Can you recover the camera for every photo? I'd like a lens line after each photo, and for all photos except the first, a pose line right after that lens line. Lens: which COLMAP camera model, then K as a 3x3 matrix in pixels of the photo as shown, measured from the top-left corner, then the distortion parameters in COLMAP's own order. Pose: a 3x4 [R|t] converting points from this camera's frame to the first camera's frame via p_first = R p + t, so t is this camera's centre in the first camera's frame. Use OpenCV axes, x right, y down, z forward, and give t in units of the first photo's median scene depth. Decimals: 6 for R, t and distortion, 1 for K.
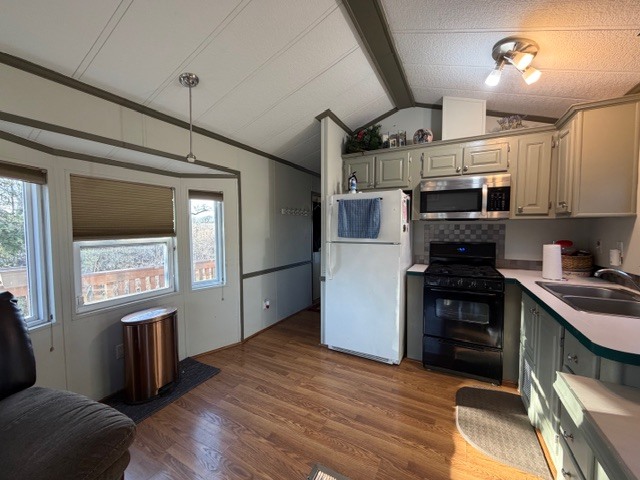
lens RADIAL K [[254.6, 0, 322.0], [0, 254.6, 242.3], [0, 0, 1]] dist [-0.002513, 0.000028]
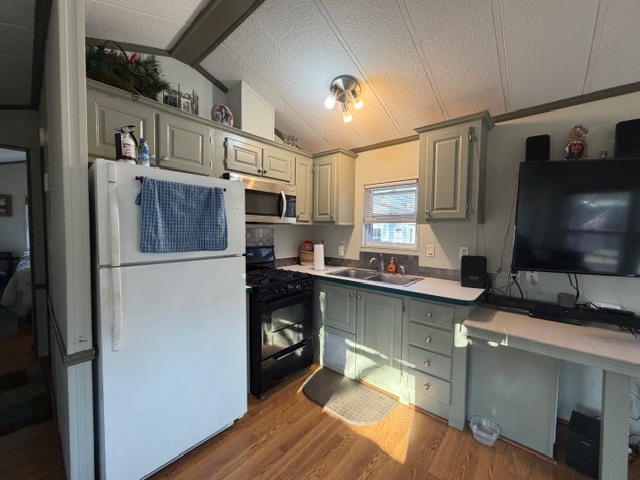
lens RADIAL K [[254.6, 0, 318.5], [0, 254.6, 239.8], [0, 0, 1]] dist [-0.002513, 0.000028]
pose [[0.237462, -0.040414, 0.970556, -0.341345], [0.039869, 0.998698, 0.031831, -0.050594], [-0.970578, 0.031137, 0.238764, 0.584675]]
